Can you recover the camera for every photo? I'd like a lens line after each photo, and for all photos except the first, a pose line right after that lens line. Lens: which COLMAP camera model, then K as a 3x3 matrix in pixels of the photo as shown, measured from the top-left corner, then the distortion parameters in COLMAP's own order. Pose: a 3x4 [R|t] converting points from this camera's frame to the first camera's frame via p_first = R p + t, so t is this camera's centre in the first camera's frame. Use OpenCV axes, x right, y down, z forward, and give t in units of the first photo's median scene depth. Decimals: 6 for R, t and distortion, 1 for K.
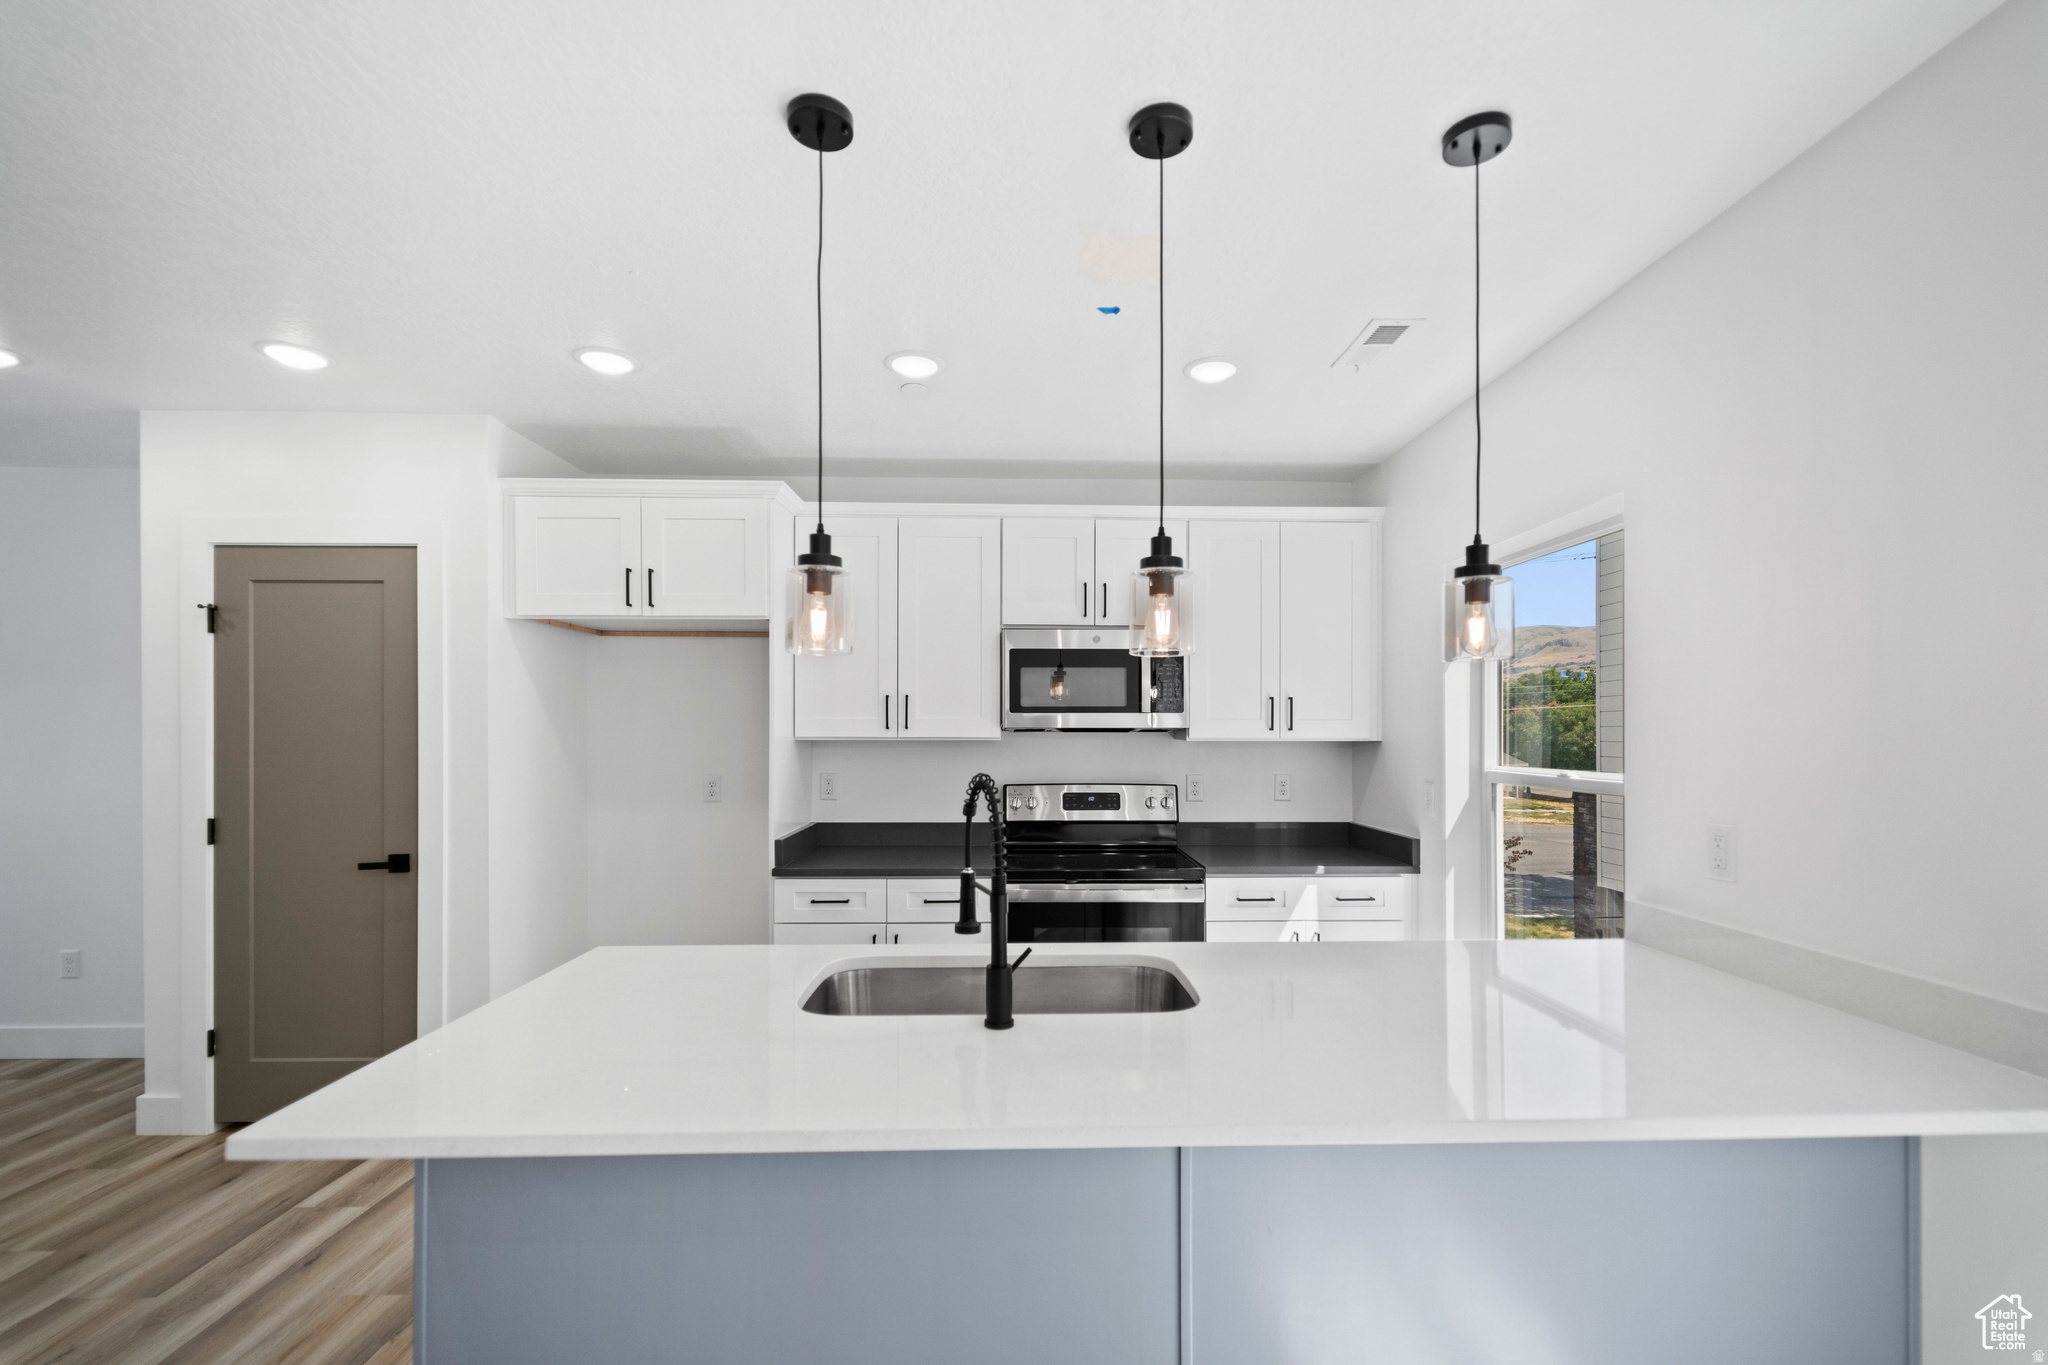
lens RADIAL K [[857.0, 0, 1046.6], [0, 857.0, 723.3], [0, 0, 1]] dist [-0.002711, 0.000576]
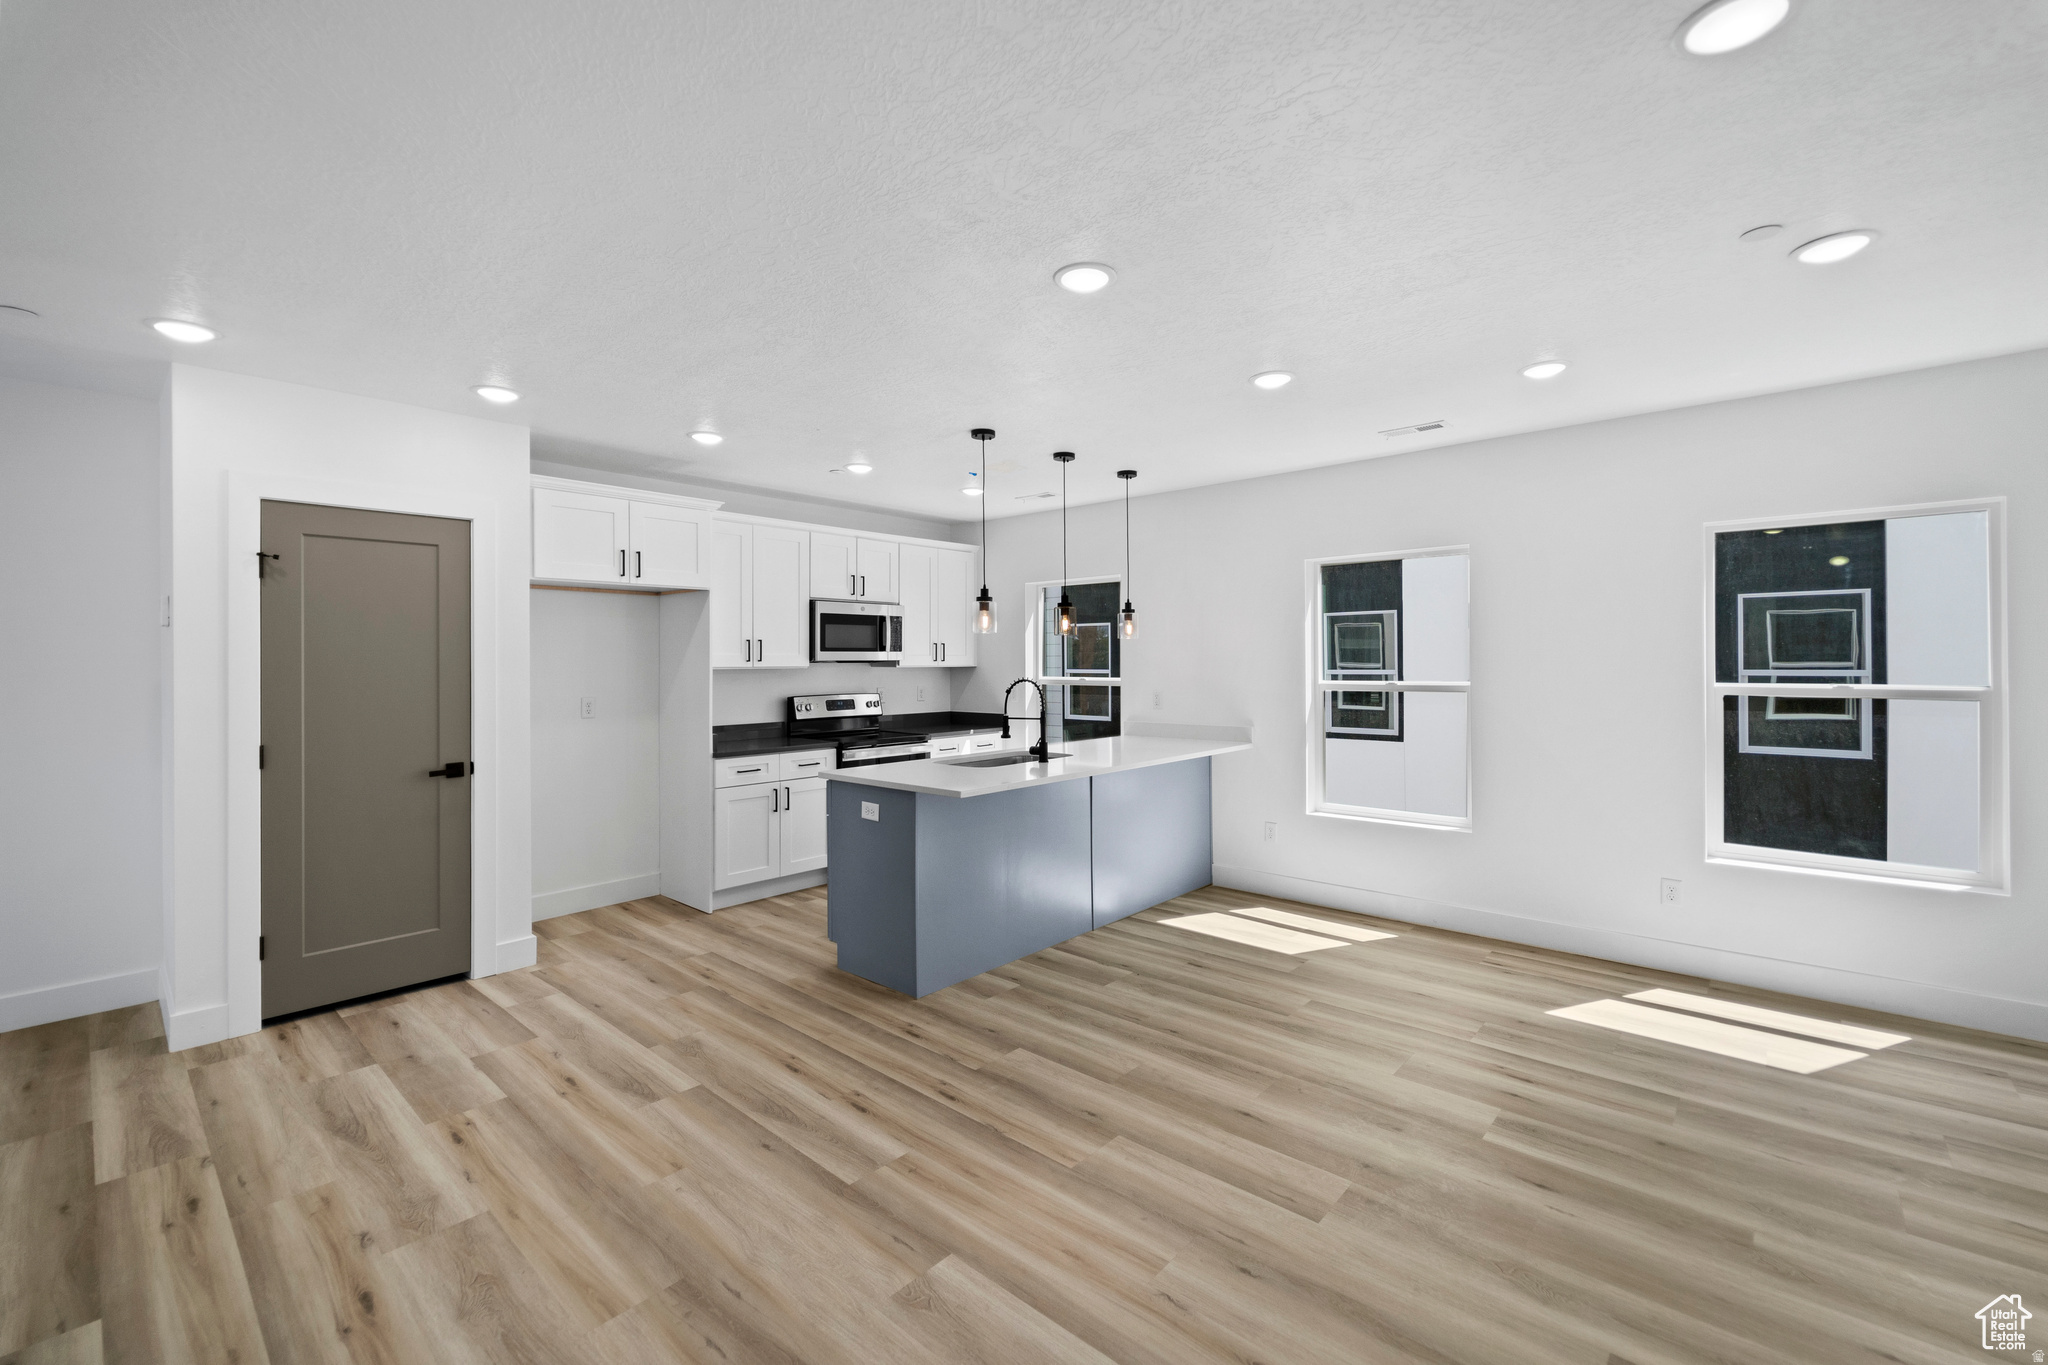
lens RADIAL K [[857.0, 0, 1039.3], [0, 857.0, 649.7], [0, 0, 1]] dist [-0.002711, 0.000576]
pose [[0.677279, 0.005039, 0.735709, -1.048562], [-0.001171, 0.999983, -0.005772, -0.007149], [-0.735726, 0.003048, 0.677273, -0.465304]]
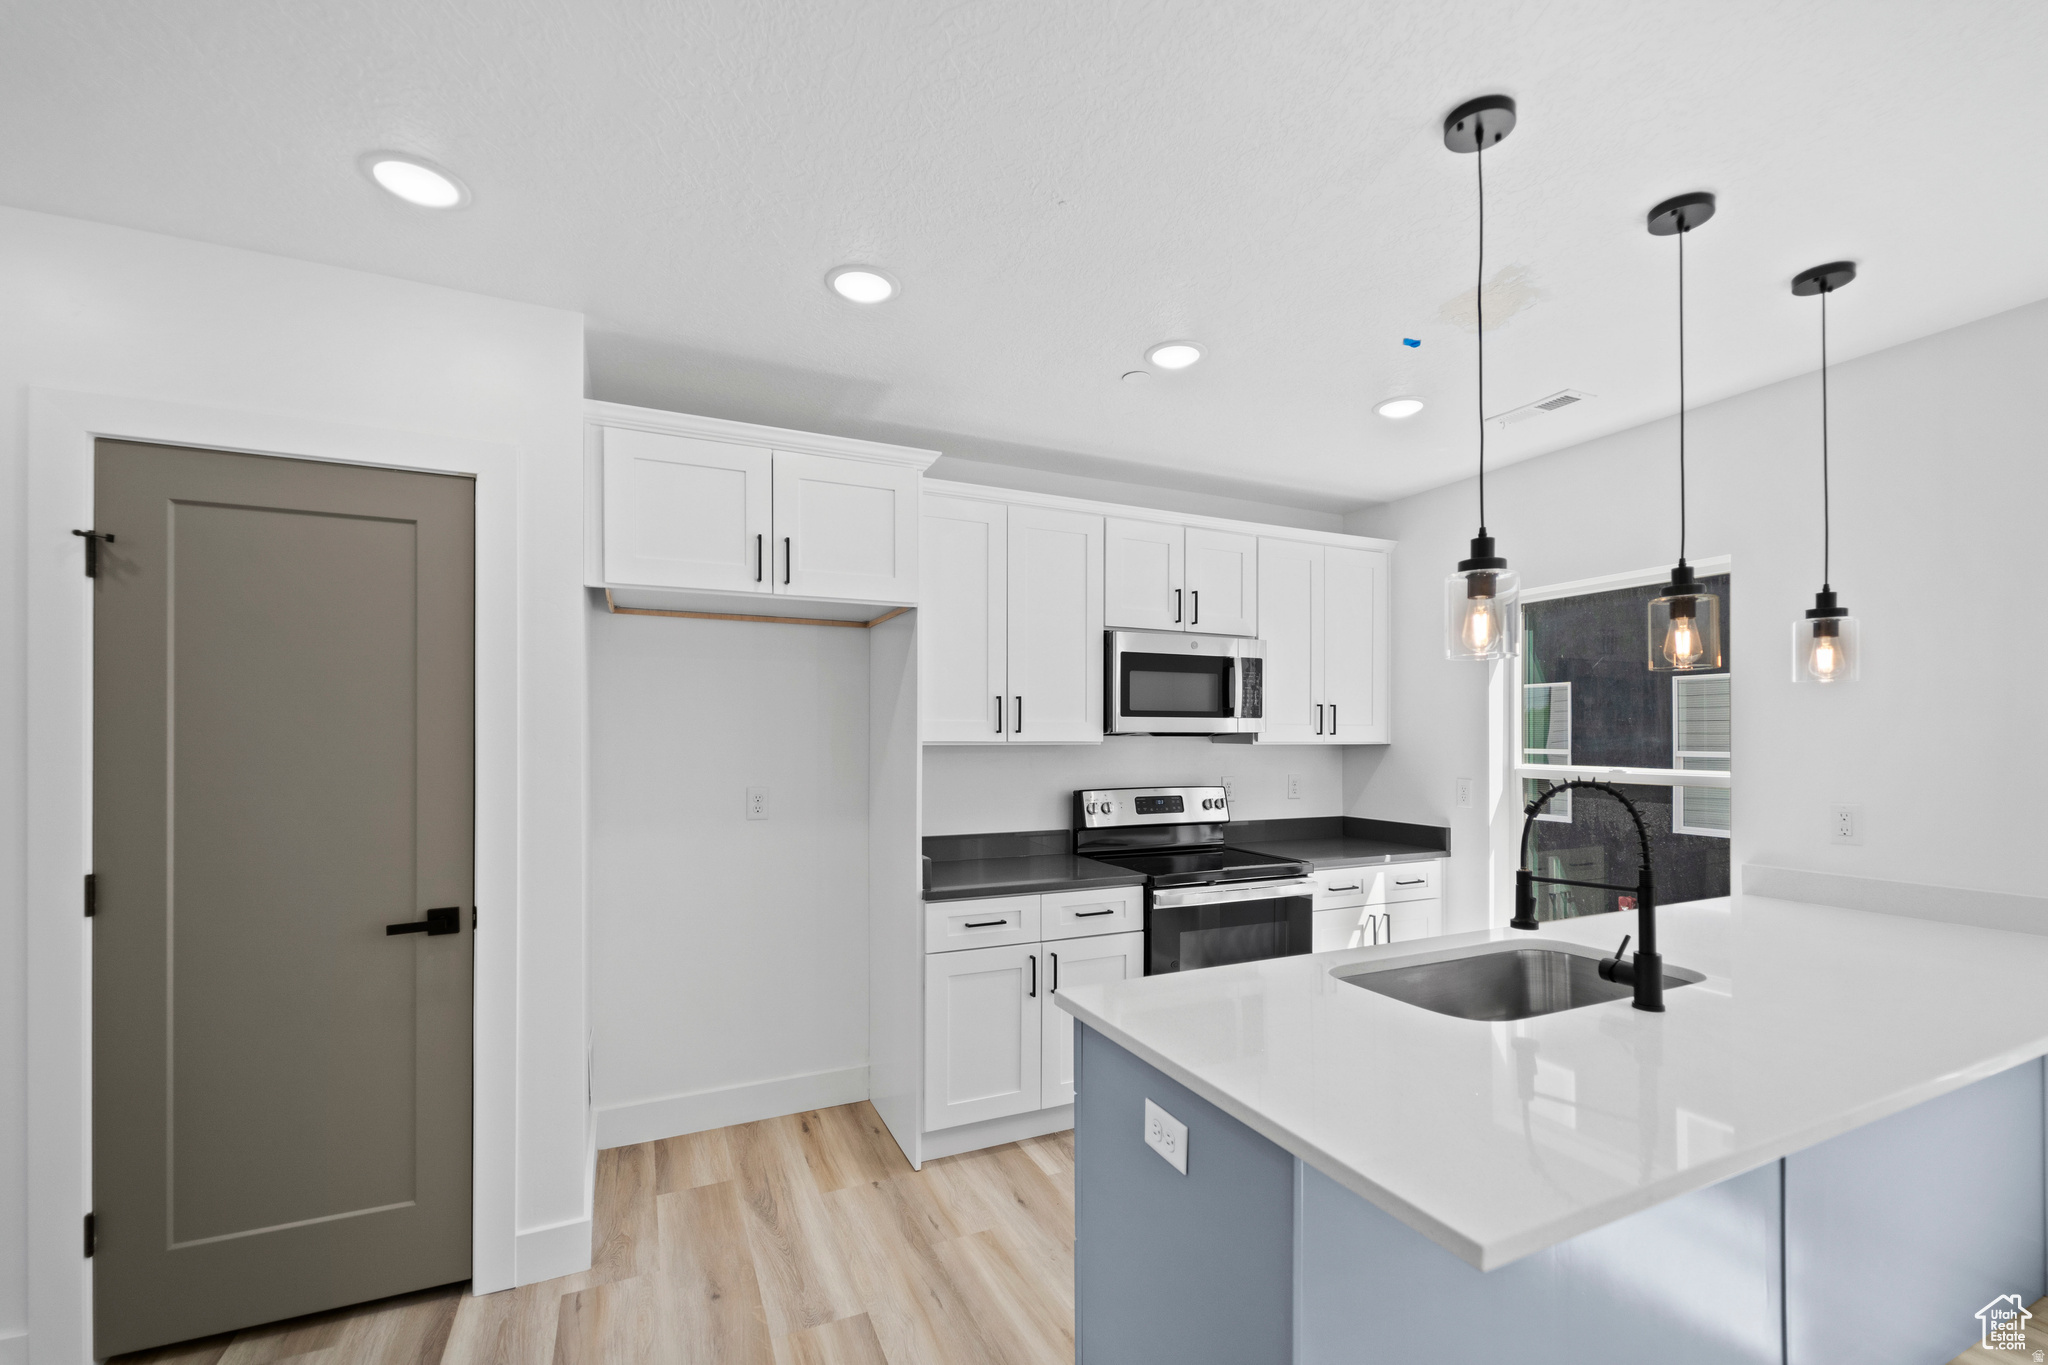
lens RADIAL K [[857.0, 0, 1040.6], [0, 857.0, 725.1], [0, 0, 1]] dist [-0.002711, 0.000576]
pose [[0.918579, 0.005848, 0.395194, -0.554773], [-0.005251, 0.999983, -0.002591, 0.000430], [-0.395203, 0.000305, 0.918594, 0.145057]]
